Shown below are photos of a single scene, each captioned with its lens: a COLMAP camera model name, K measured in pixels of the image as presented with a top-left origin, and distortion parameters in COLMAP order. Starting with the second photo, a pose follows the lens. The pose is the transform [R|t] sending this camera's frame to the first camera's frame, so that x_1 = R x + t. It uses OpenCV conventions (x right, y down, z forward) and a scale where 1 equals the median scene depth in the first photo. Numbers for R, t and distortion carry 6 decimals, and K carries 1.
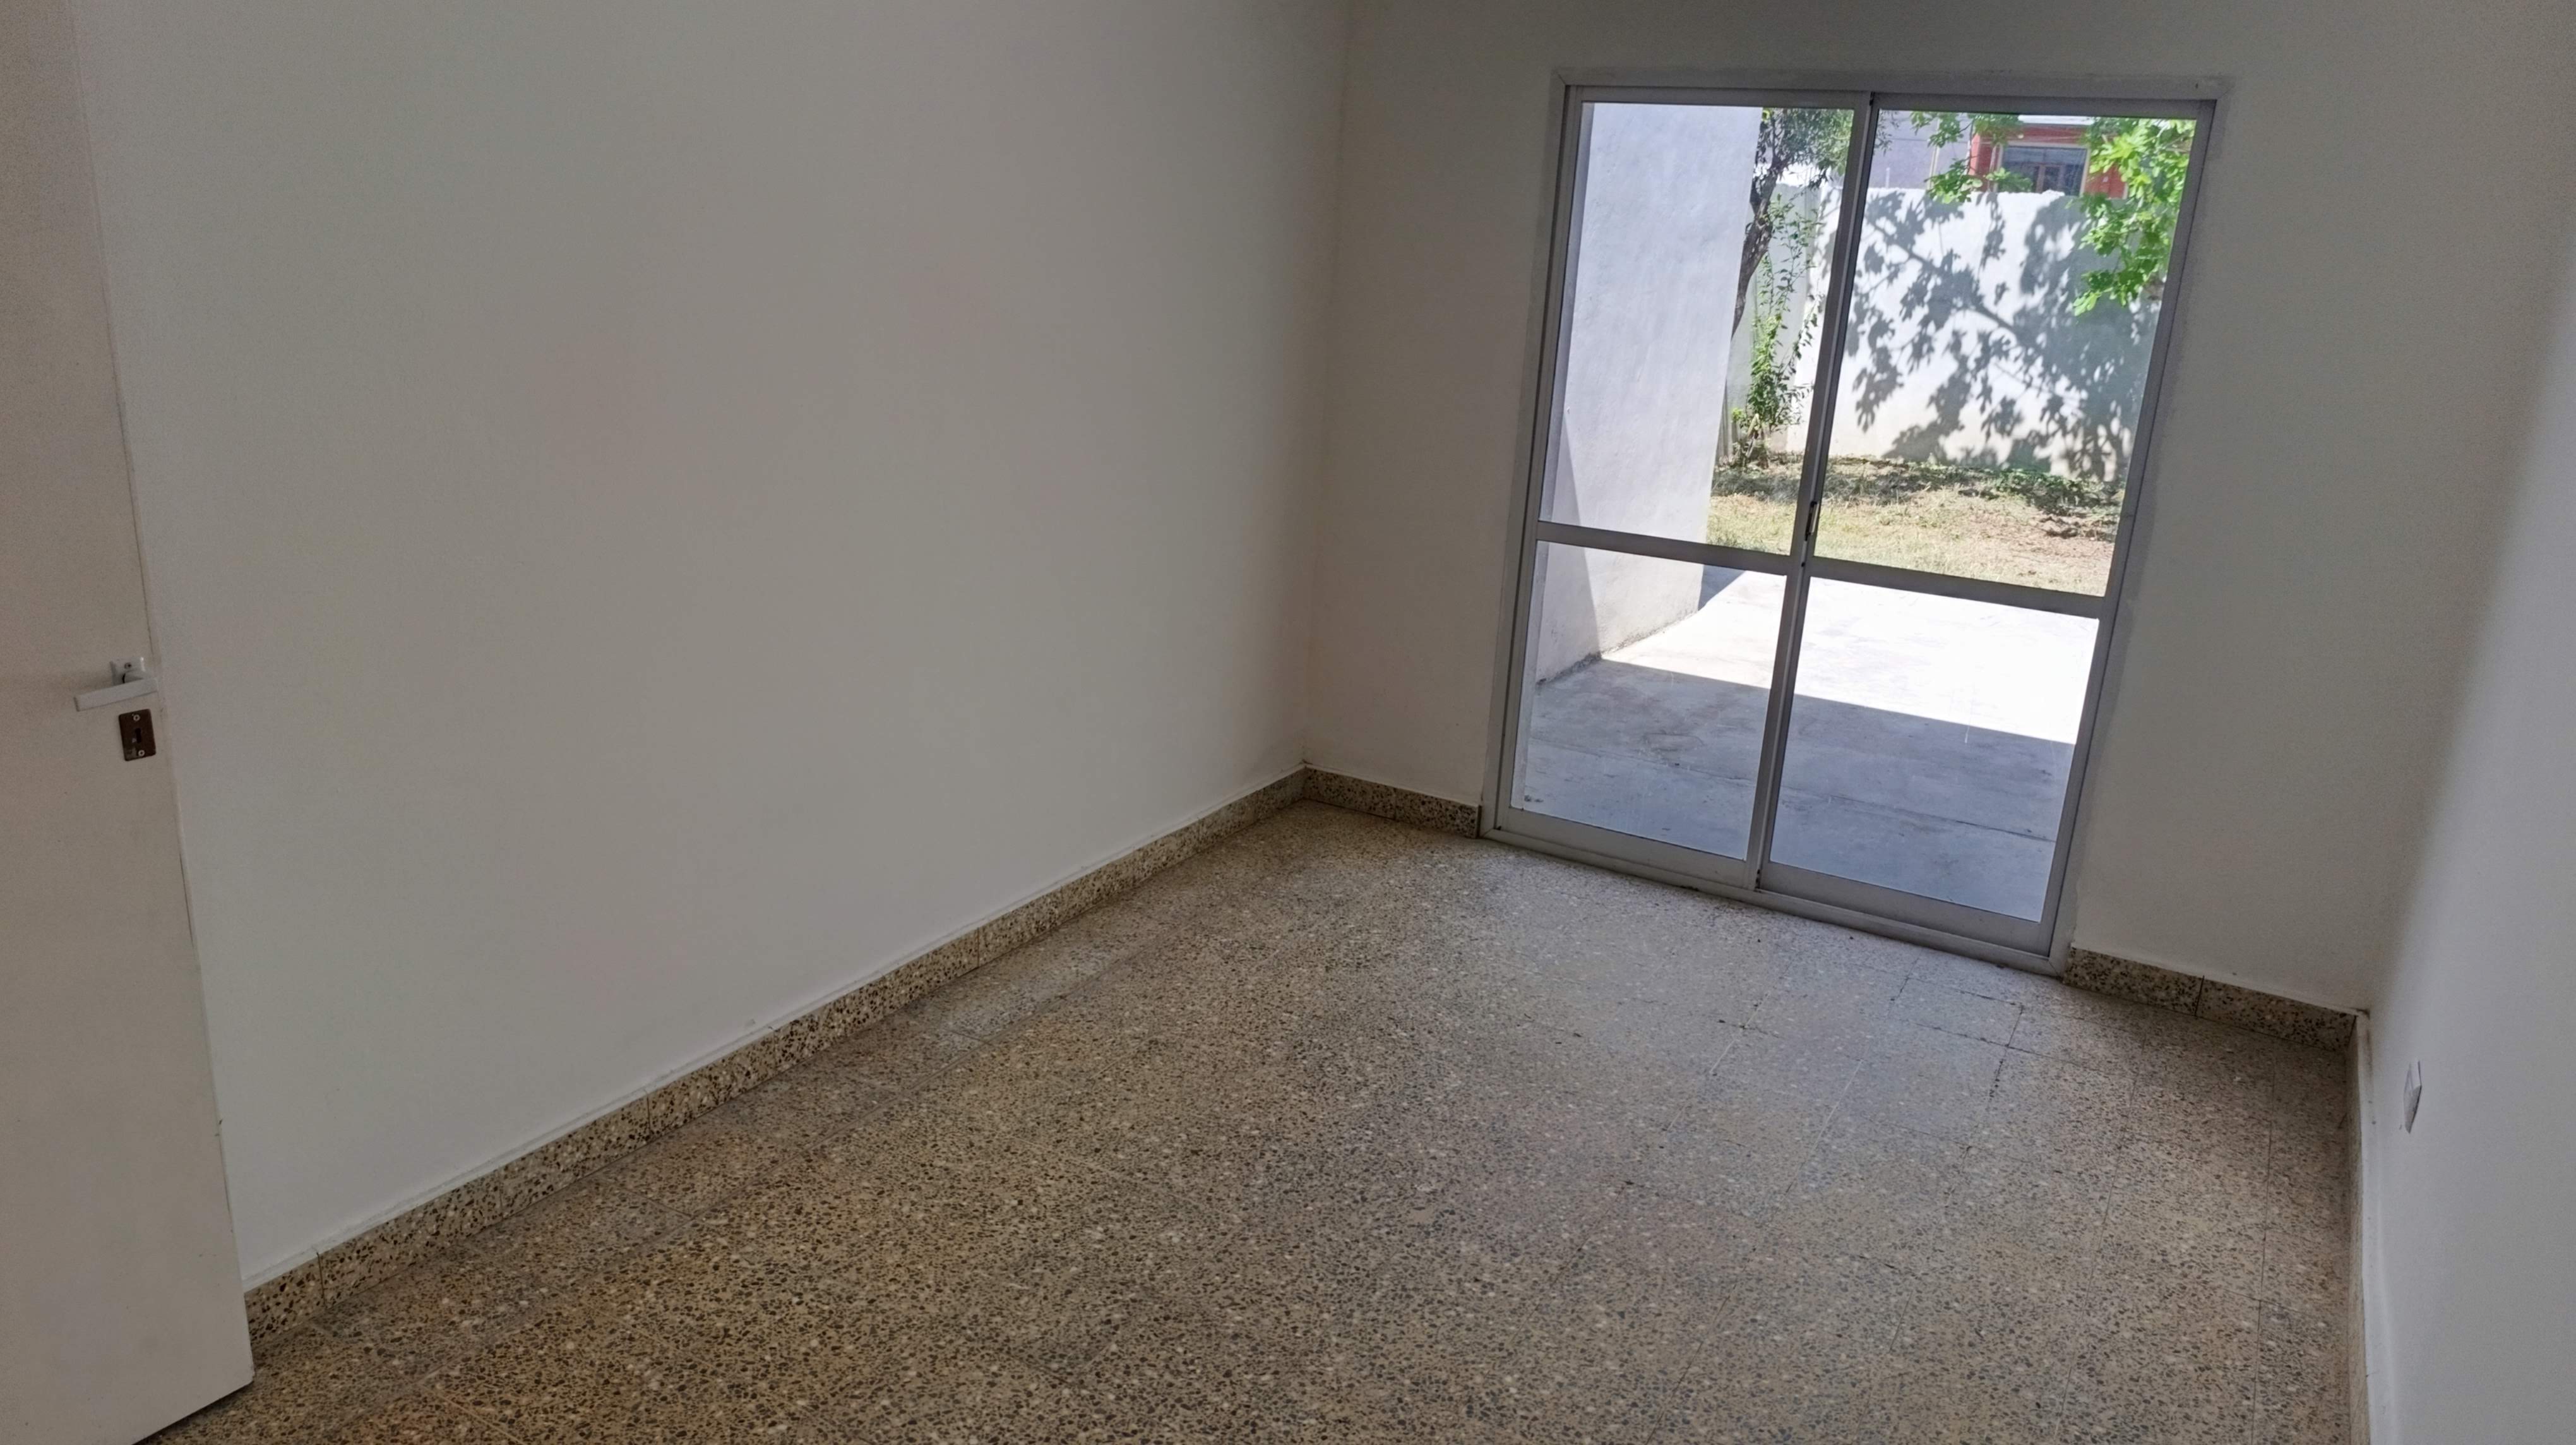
lens RADIAL K [[1779.6, 0, 1277.5], [0, 1779.6, 715.5], [0, 0, 1]] dist [0.058118, -0.044284]
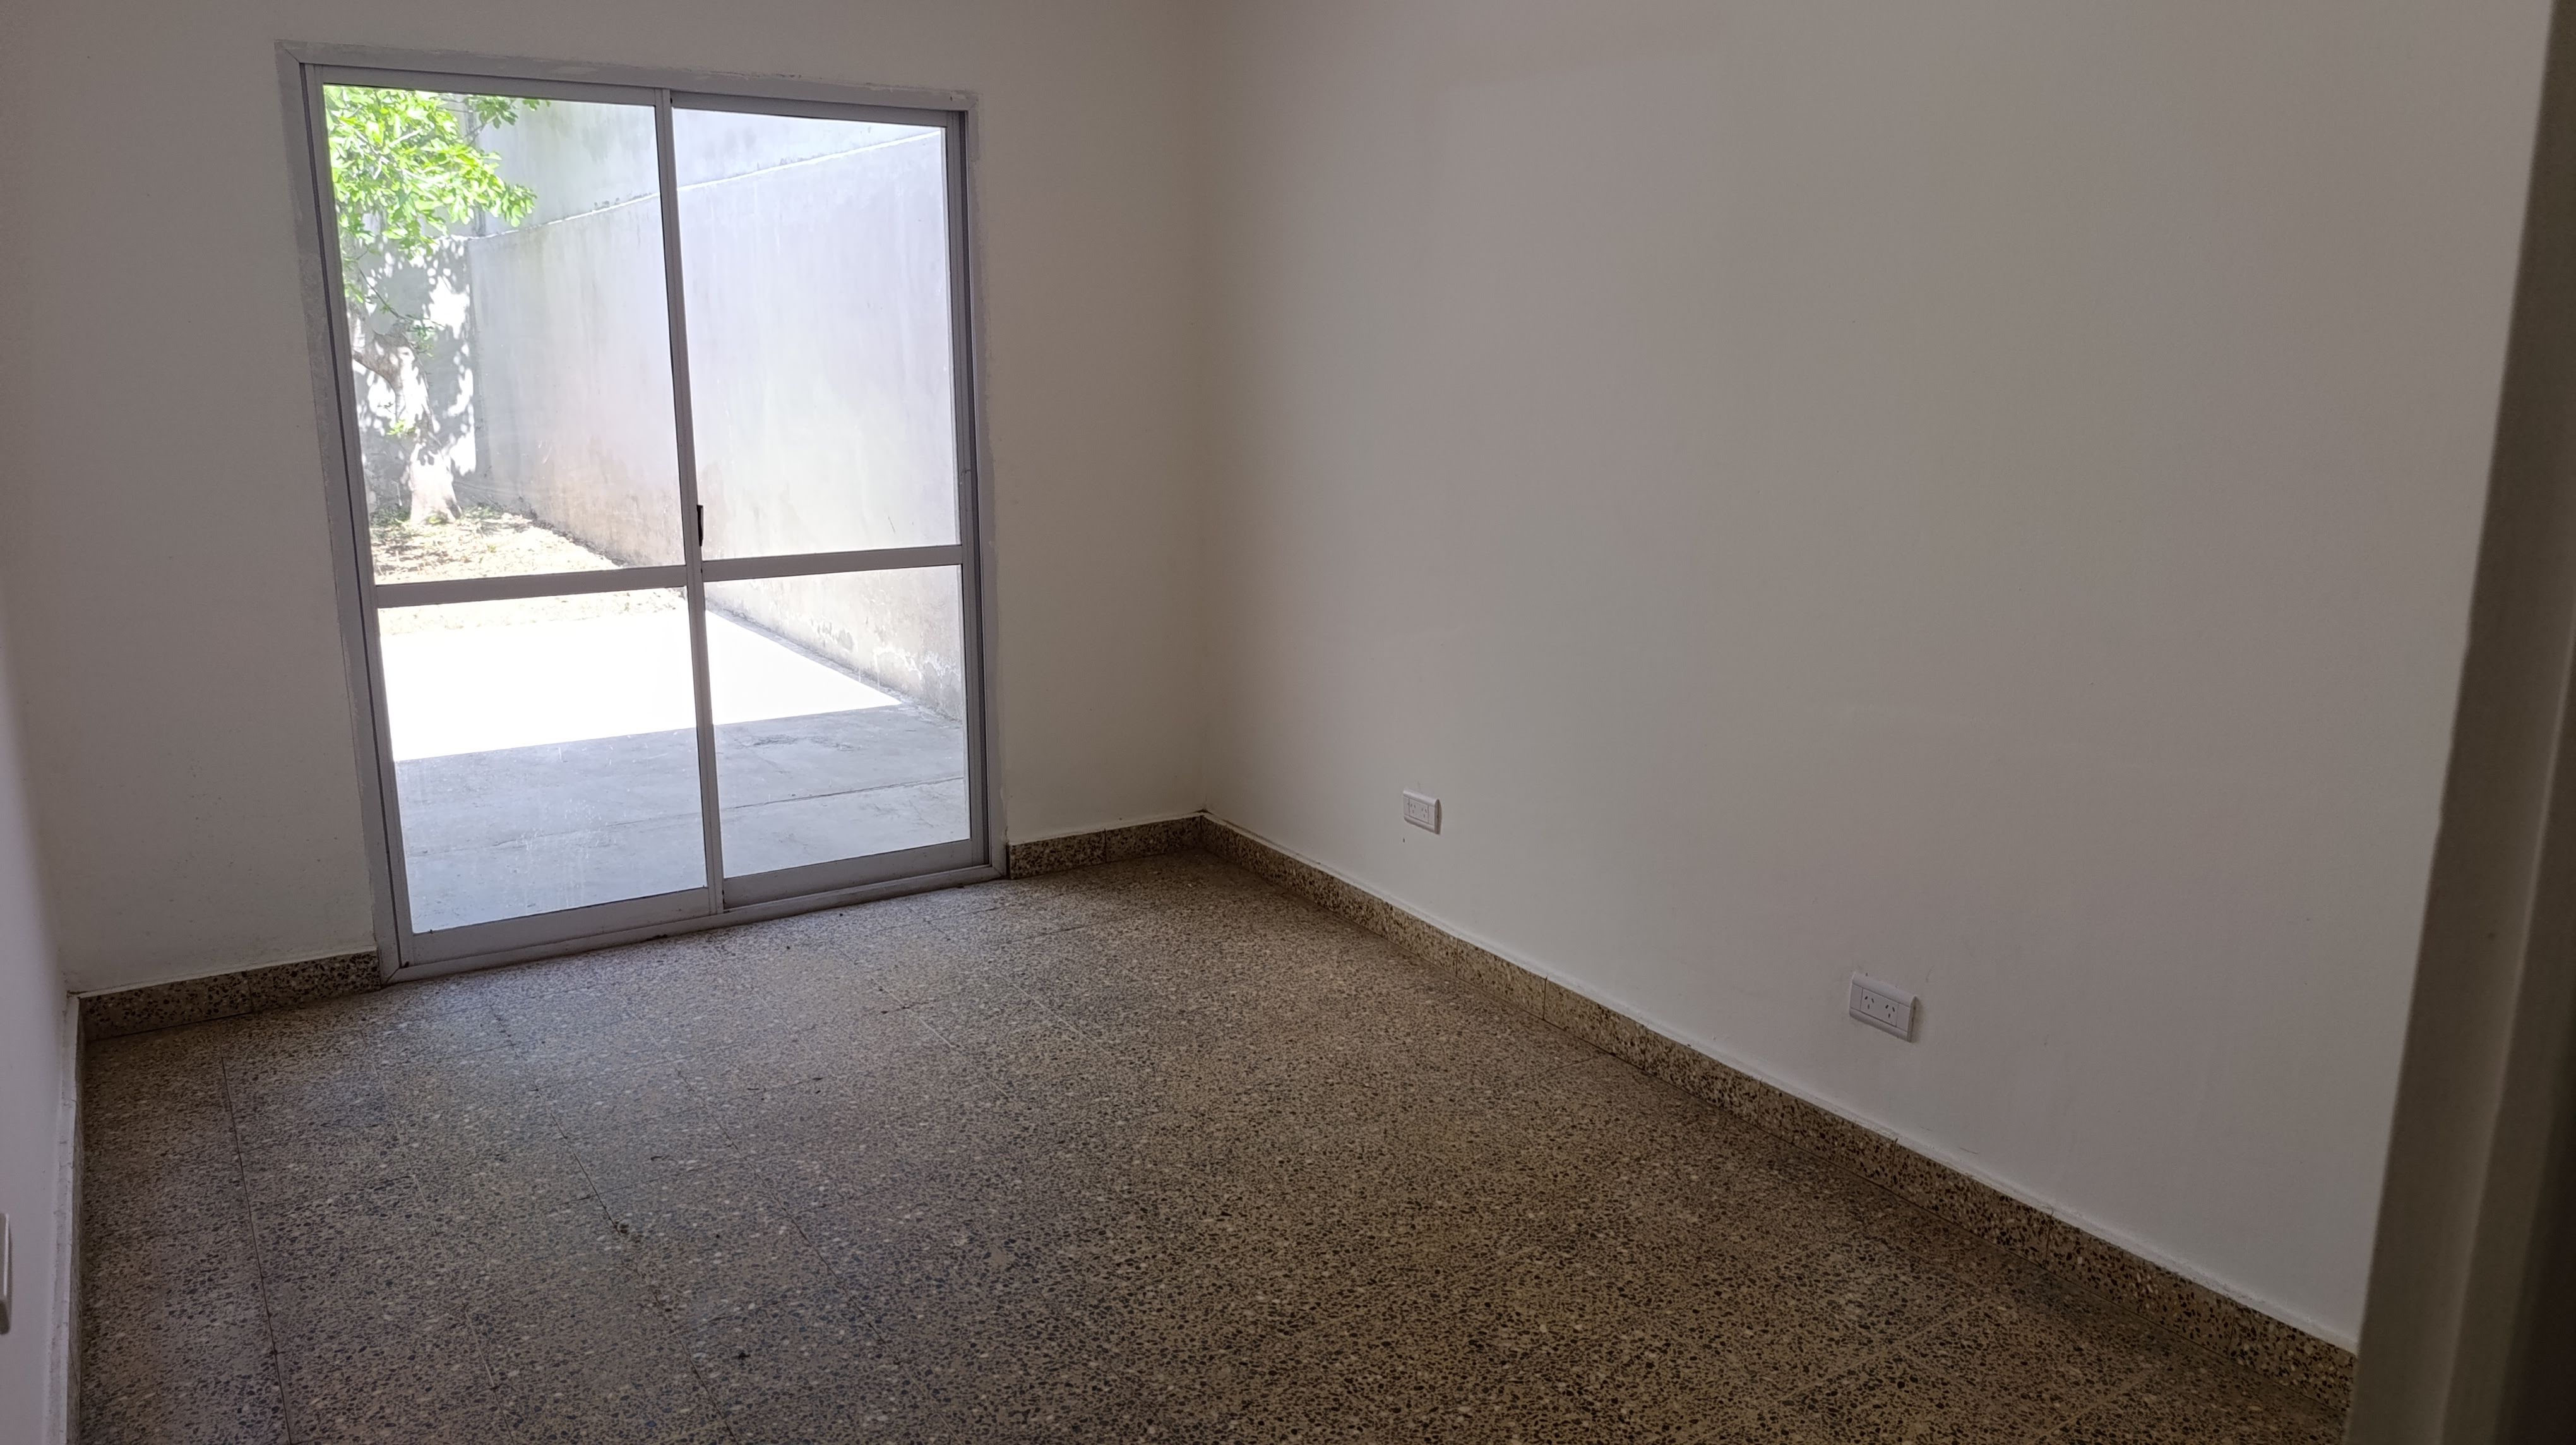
lens RADIAL K [[1779.6, 0, 1289.5], [0, 1779.6, 713.0], [0, 0, 1]] dist [0.058118, -0.044284]
pose [[0.463737, -0.251273, 0.849594, -0.412403], [0.268695, 0.953663, 0.135389, -0.057464], [-0.844246, 0.165496, 0.509765, 0.245185]]
